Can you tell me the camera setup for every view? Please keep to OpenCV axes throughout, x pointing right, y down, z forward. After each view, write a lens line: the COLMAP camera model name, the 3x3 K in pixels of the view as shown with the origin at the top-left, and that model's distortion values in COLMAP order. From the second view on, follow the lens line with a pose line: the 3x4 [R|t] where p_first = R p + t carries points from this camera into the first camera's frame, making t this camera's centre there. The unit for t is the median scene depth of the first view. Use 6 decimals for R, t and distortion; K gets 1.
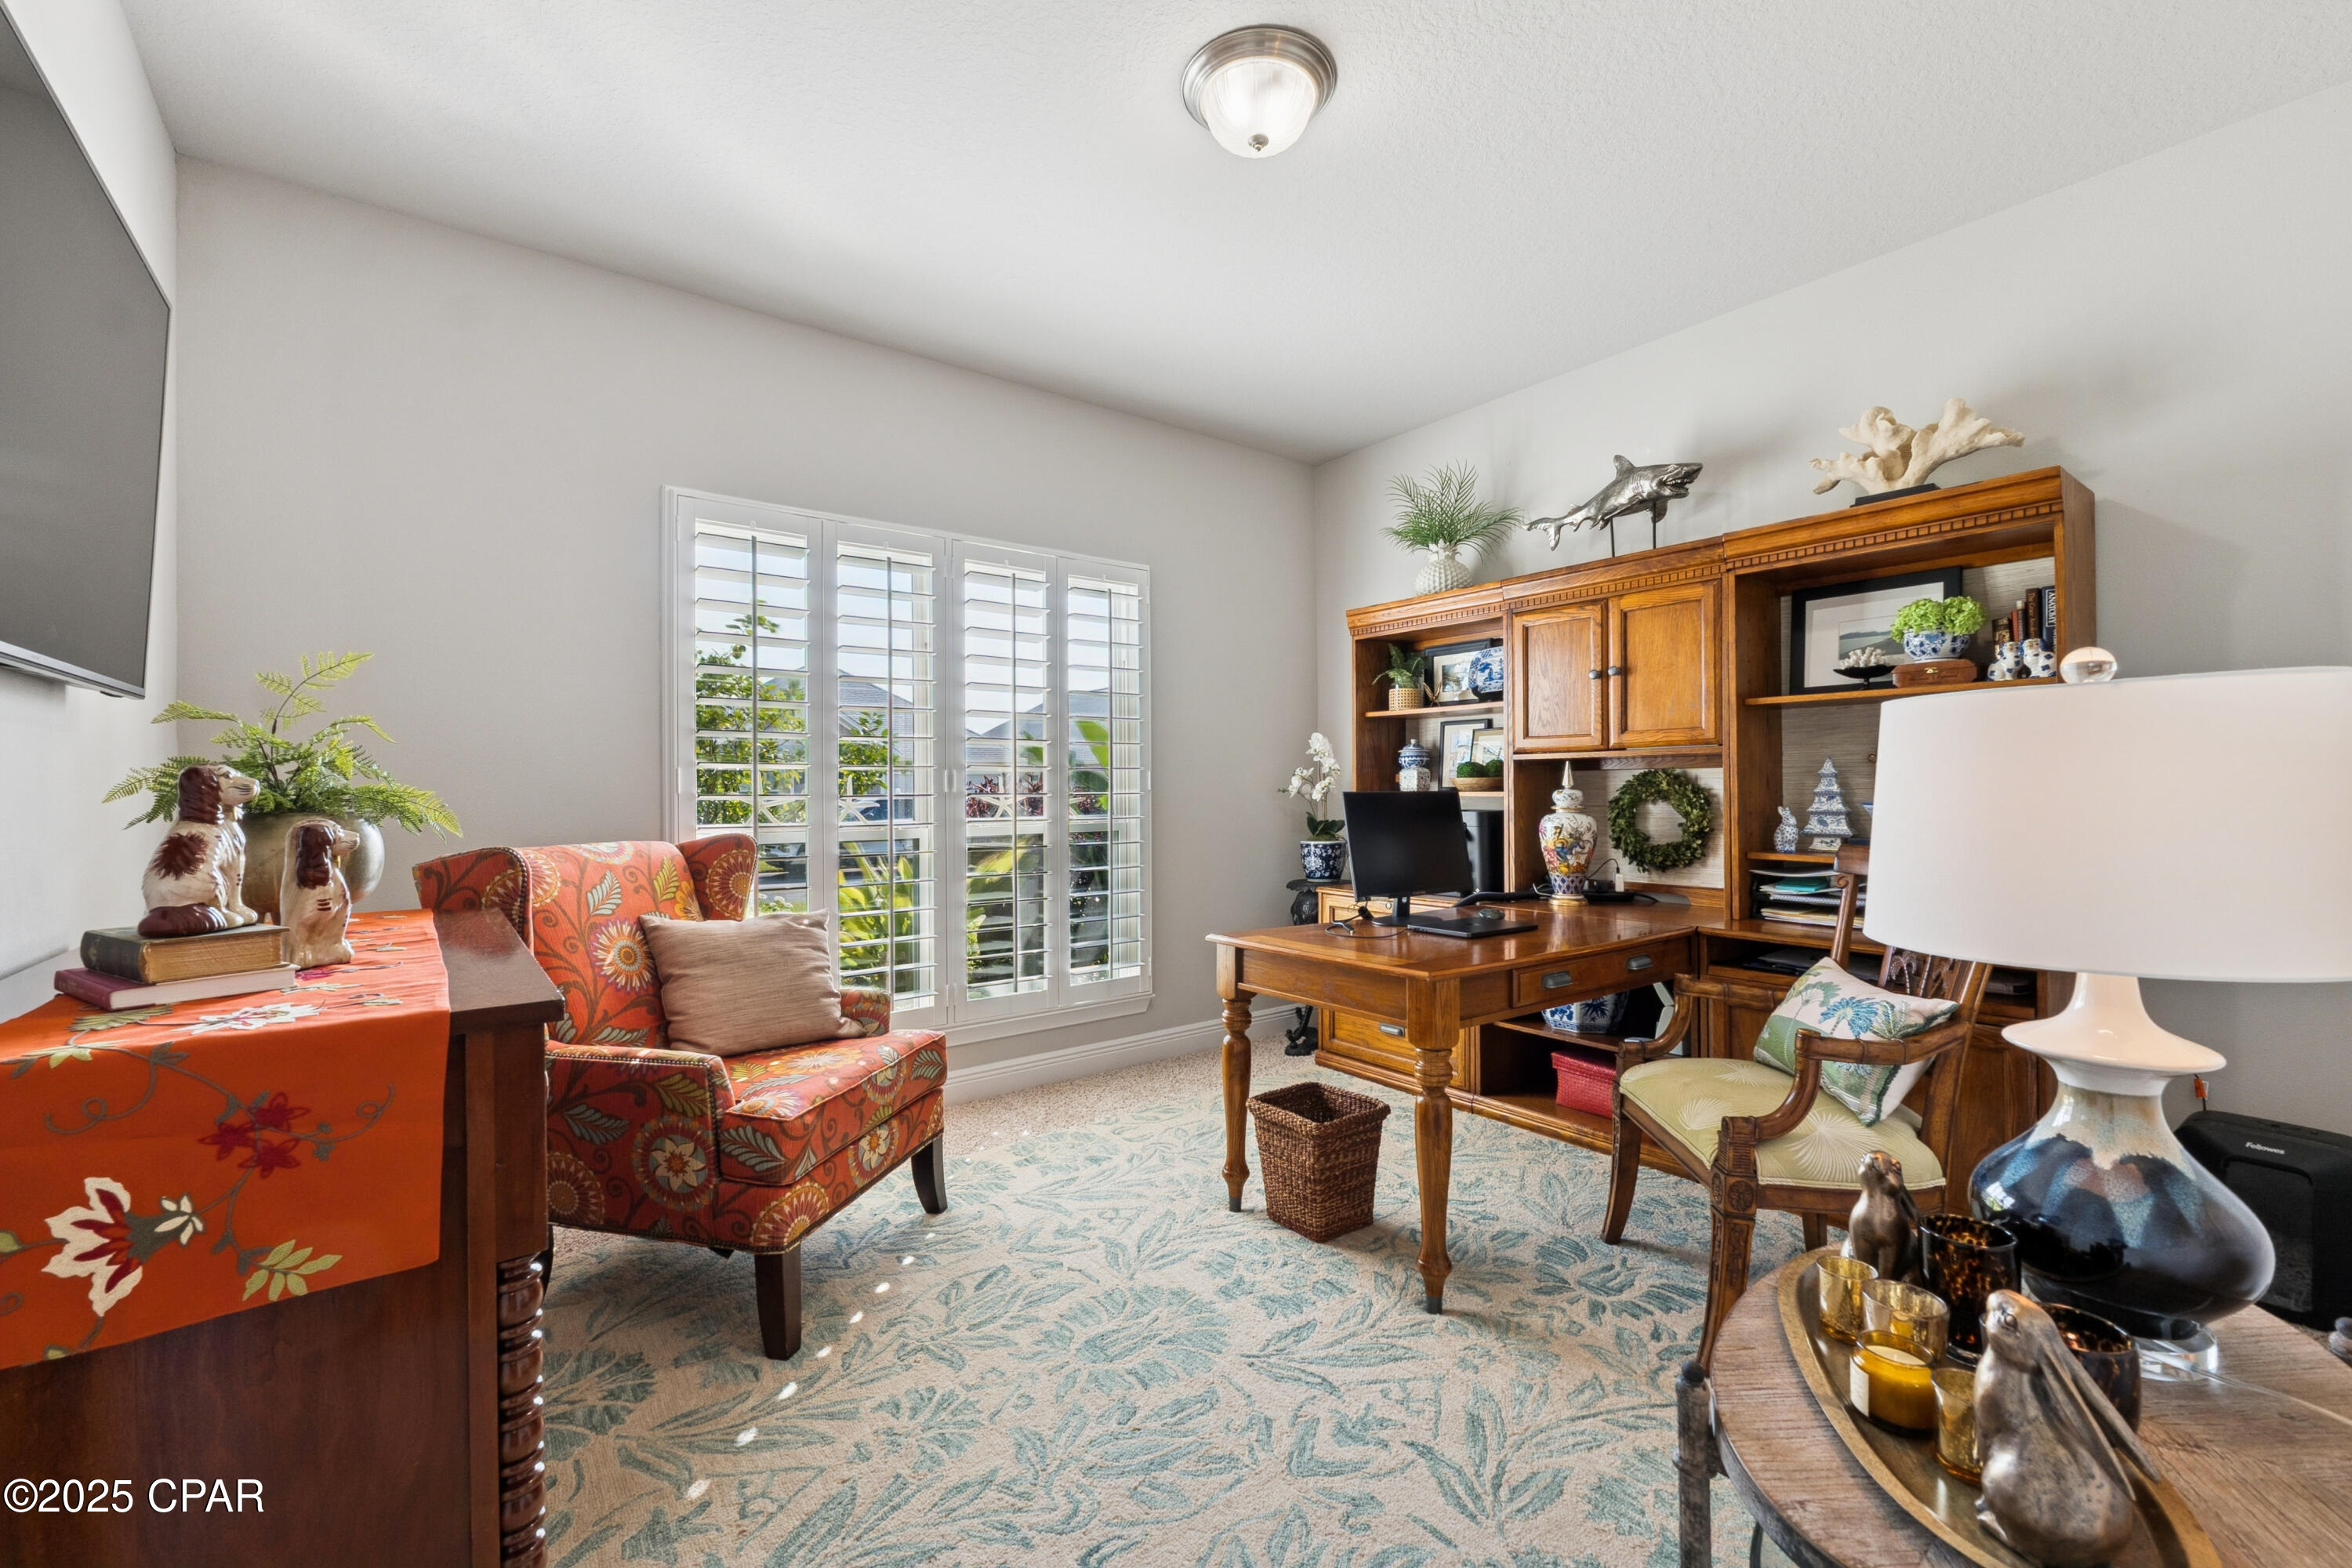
lens RADIAL K [[974.3, 0, 1187.3], [0, 974.3, 789.7], [0, 0, 1]] dist [0.003137, 0.001272]
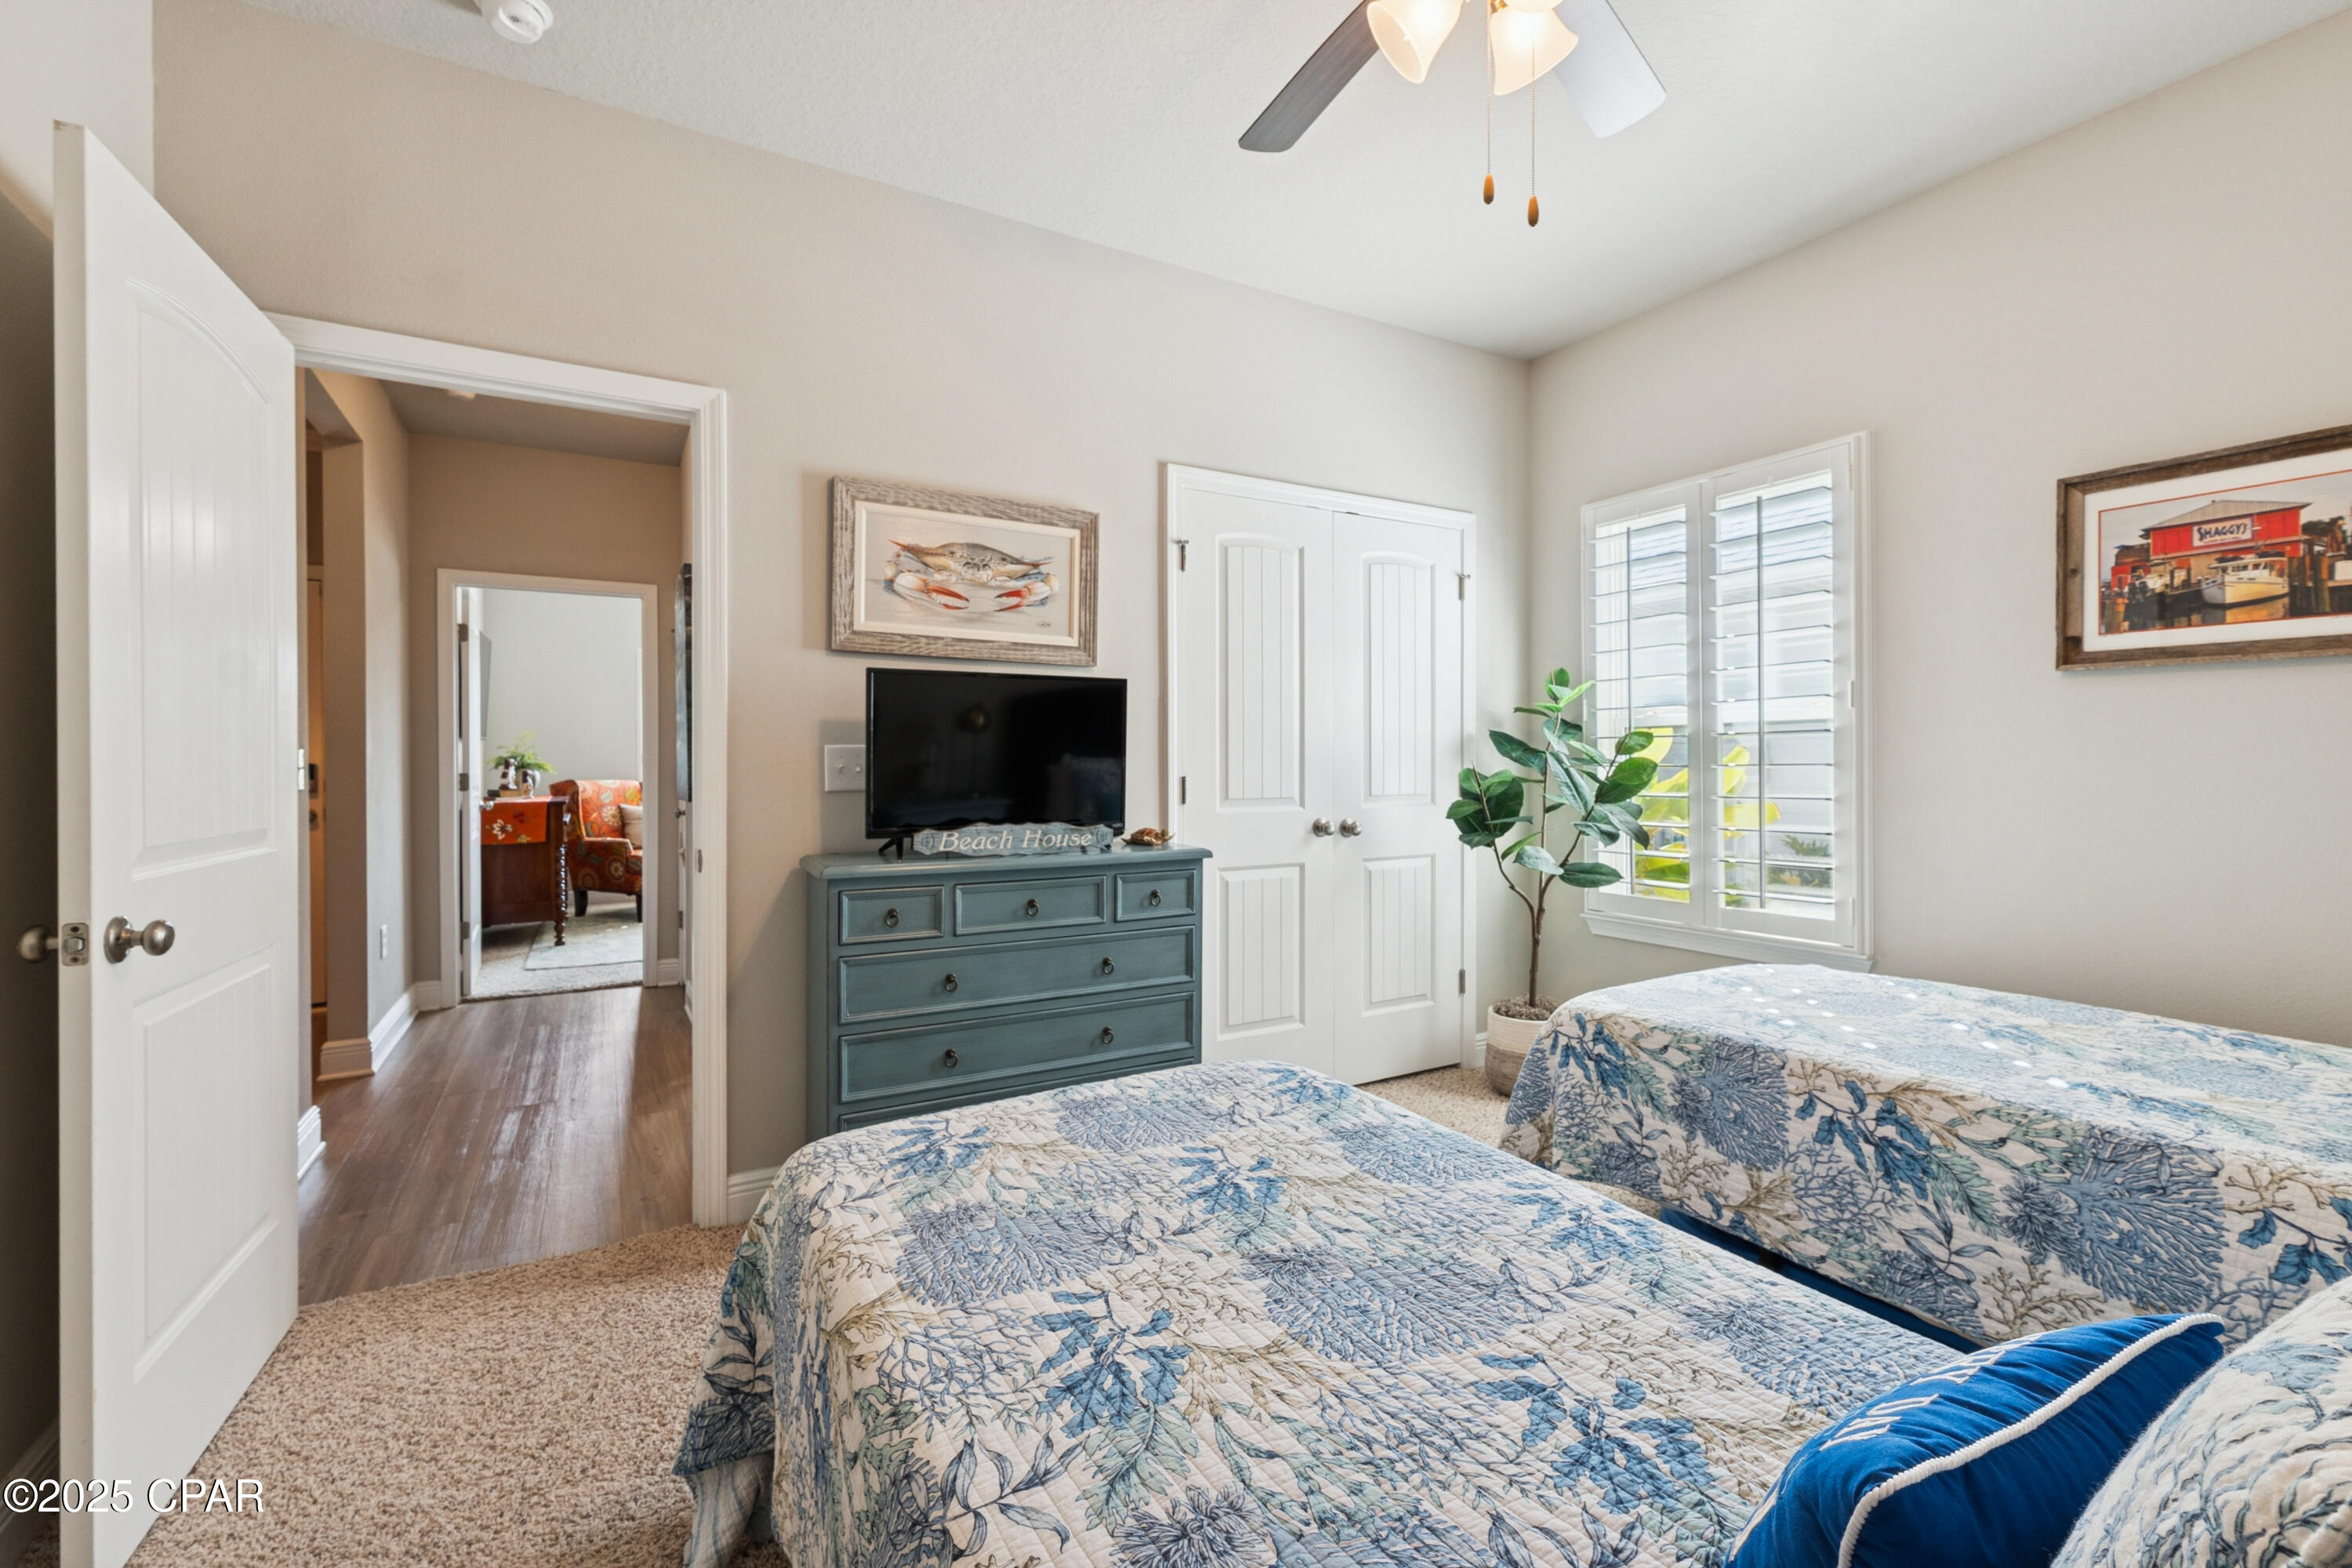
lens RADIAL K [[974.3, 0, 1166.4], [0, 974.3, 771.6], [0, 0, 1]] dist [0.003137, 0.001272]
pose [[0.990874, 0.009174, -0.134479, 2.646255], [-0.008190, 0.999935, 0.007871, -0.018859], [0.134542, -0.006698, 0.990885, -3.069032]]
